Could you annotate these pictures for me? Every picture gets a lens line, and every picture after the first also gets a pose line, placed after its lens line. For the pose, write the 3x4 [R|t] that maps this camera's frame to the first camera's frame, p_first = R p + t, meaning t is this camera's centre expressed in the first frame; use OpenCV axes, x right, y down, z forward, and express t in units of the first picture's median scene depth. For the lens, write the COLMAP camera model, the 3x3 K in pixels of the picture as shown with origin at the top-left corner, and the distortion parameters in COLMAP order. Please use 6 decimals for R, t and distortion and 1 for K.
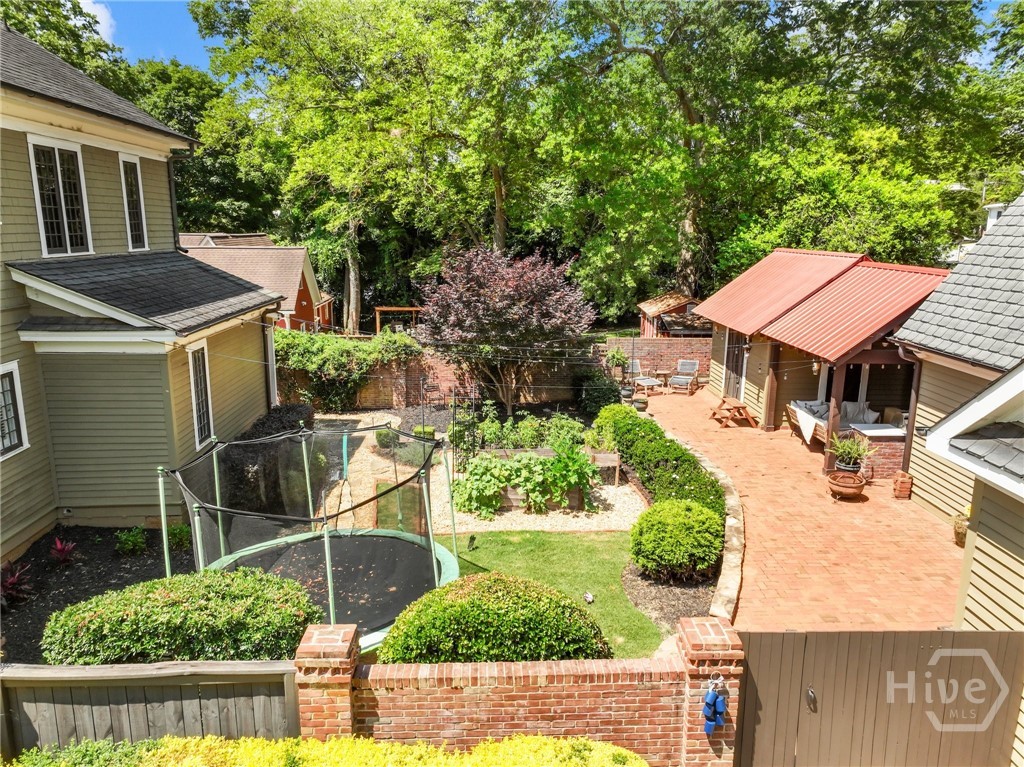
lens RADIAL K [[714.1, 0, 512.0], [0, 714.1, 383.5], [0, 0, 1]] dist [0.007848, 0.005129]
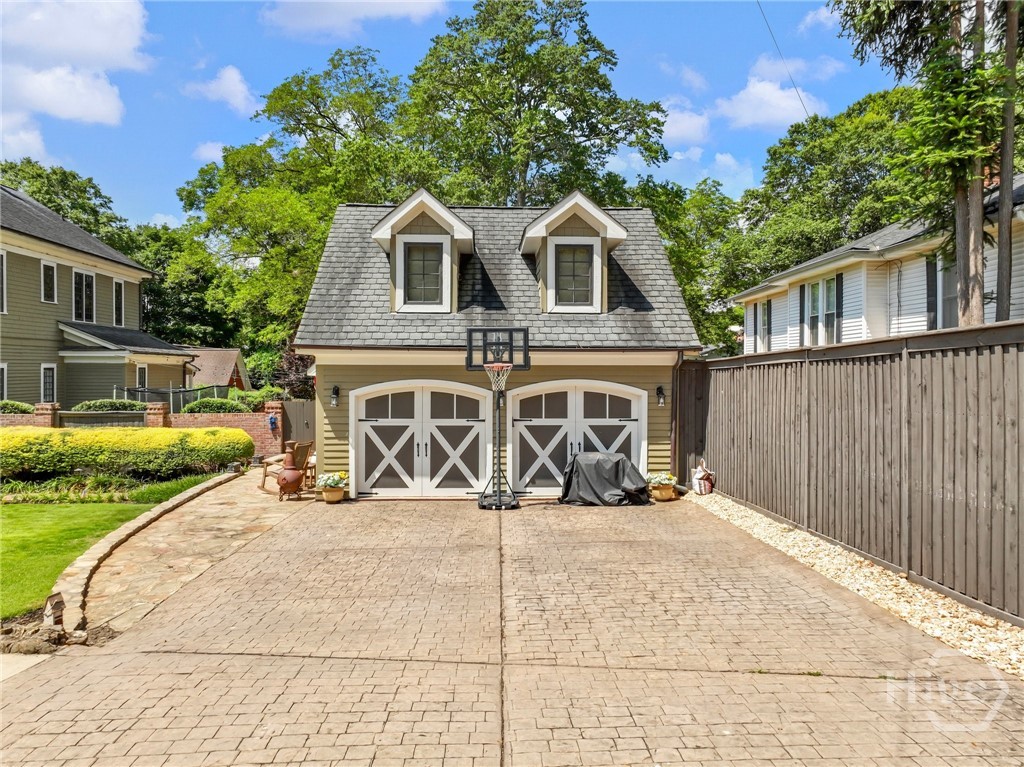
lens RADIAL K [[727.8, 0, 516.4], [0, 727.8, 373.5], [0, 0, 1]] dist [0.005116, 0.010889]
pose [[0.999870, -0.005123, 0.015261, 0.211532], [0.008237, 0.977323, -0.211593, 0.147890], [-0.013831, 0.211691, 0.977239, -0.369949]]
